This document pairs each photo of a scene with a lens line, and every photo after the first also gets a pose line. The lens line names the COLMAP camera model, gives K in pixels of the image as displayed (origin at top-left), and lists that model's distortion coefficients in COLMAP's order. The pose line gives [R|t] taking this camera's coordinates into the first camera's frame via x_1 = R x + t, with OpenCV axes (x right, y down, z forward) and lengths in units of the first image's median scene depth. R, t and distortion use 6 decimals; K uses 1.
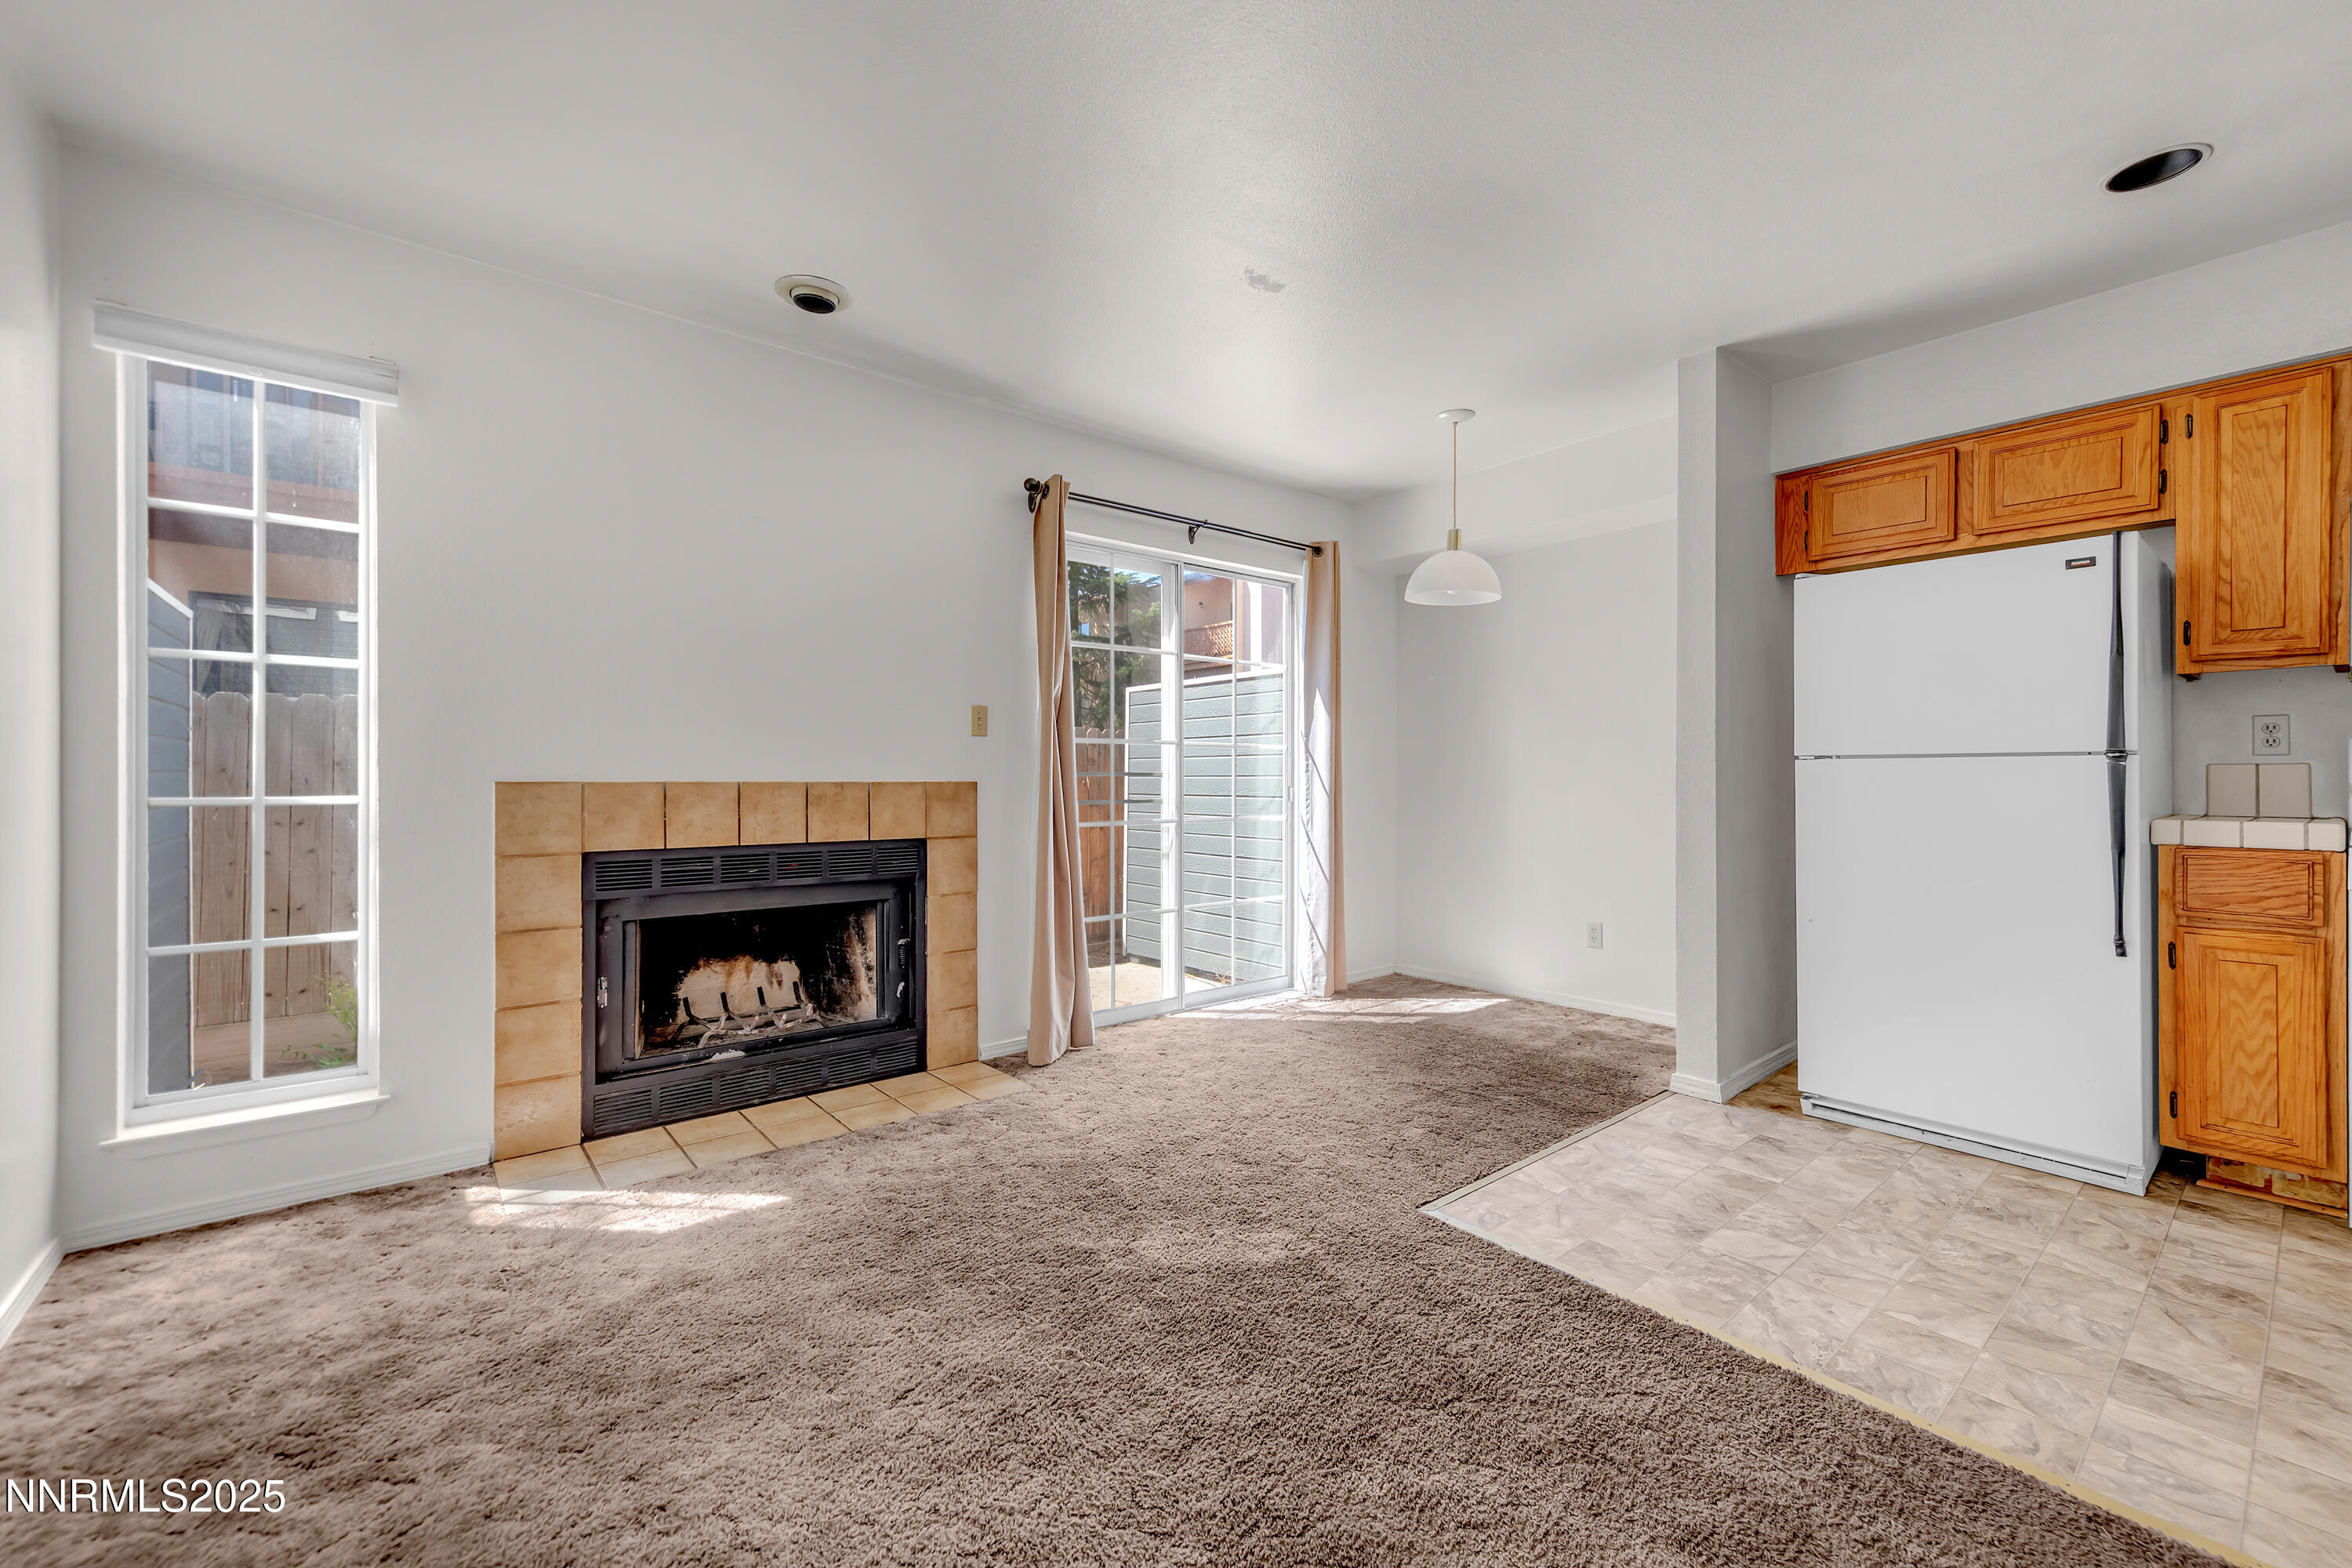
lens RADIAL K [[962.0, 0, 1194.7], [0, 962.0, 775.2], [0, 0, 1]] dist [0.004006, 0.000523]
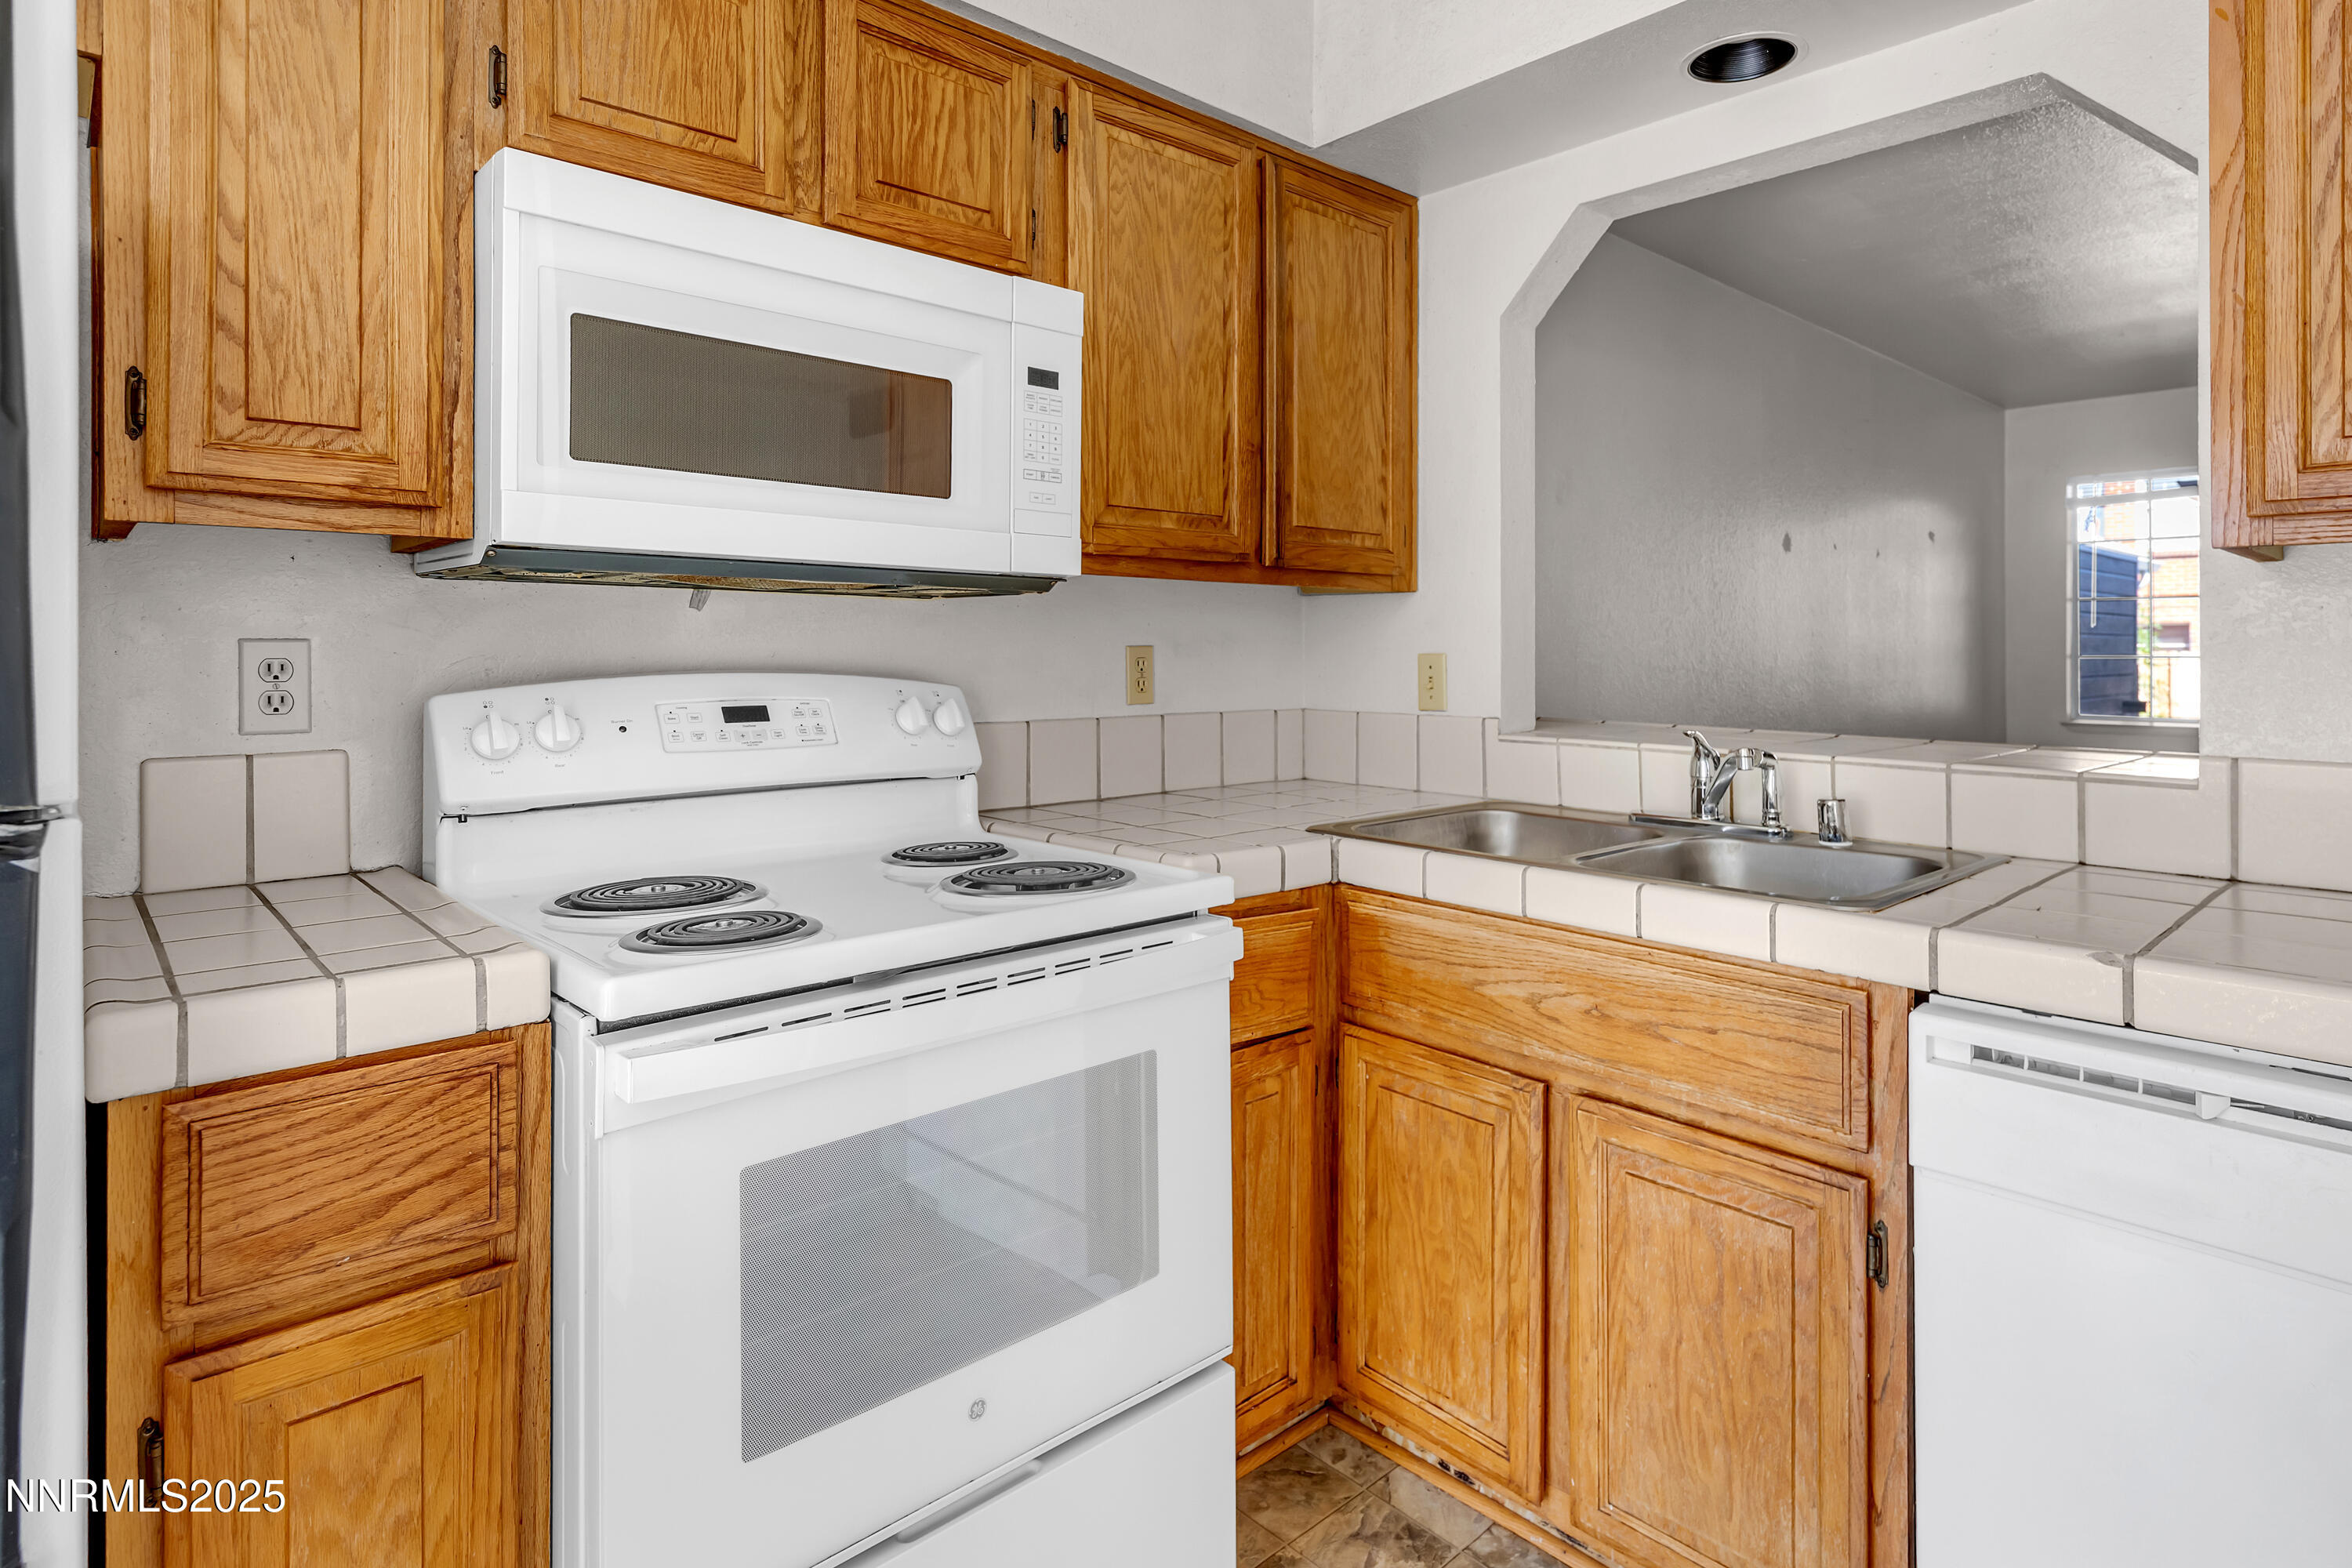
lens RADIAL K [[1235.5, 0, 1177.9], [0, 1235.5, 645.9], [0, 0, 1]] dist [-0.001850, -0.000689]
pose [[-0.043501, 0.001195, 0.999053, 0.587536], [0.001110, 0.999999, -0.001148, -0.061541], [-0.999053, 0.001059, -0.043502, 0.665629]]
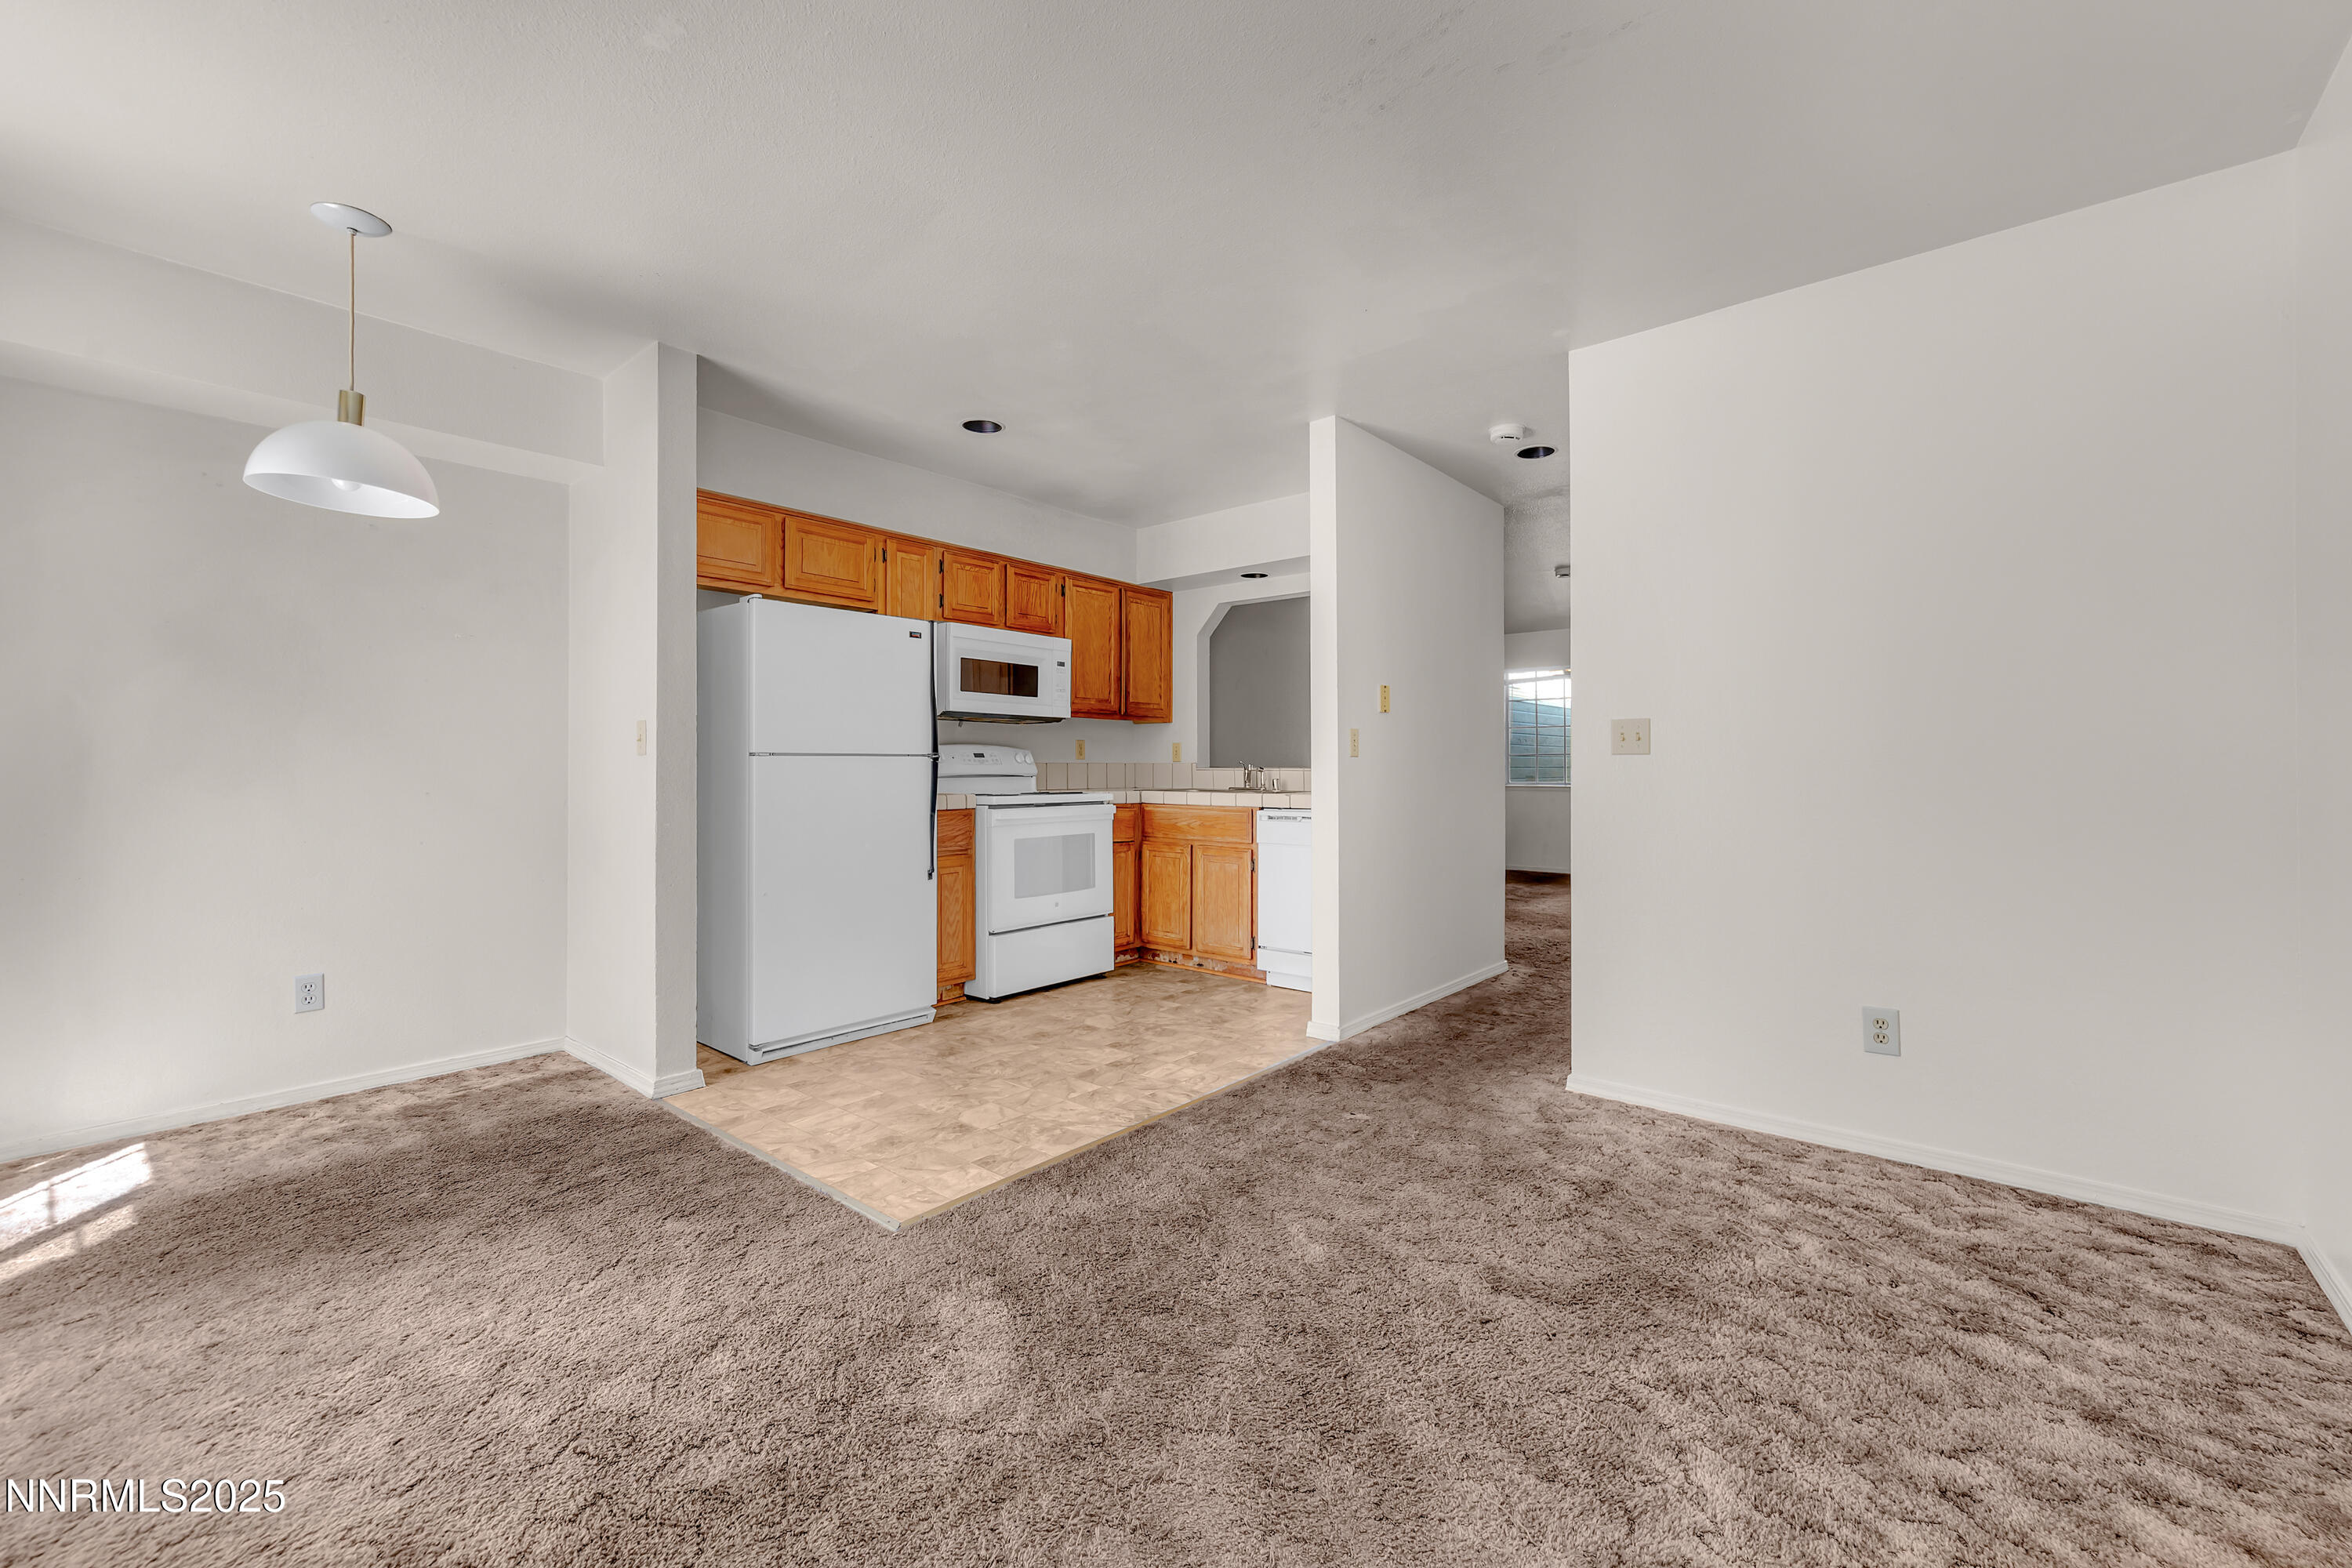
lens RADIAL K [[962.0, 0, 1194.7], [0, 962.0, 775.2], [0, 0, 1]] dist [0.004006, 0.000523]
pose [[-0.184585, -0.009727, 0.982768, -0.678077], [0.001558, 0.999947, 0.010190, -0.005148], [-0.982815, 0.003412, -0.184560, 0.802200]]
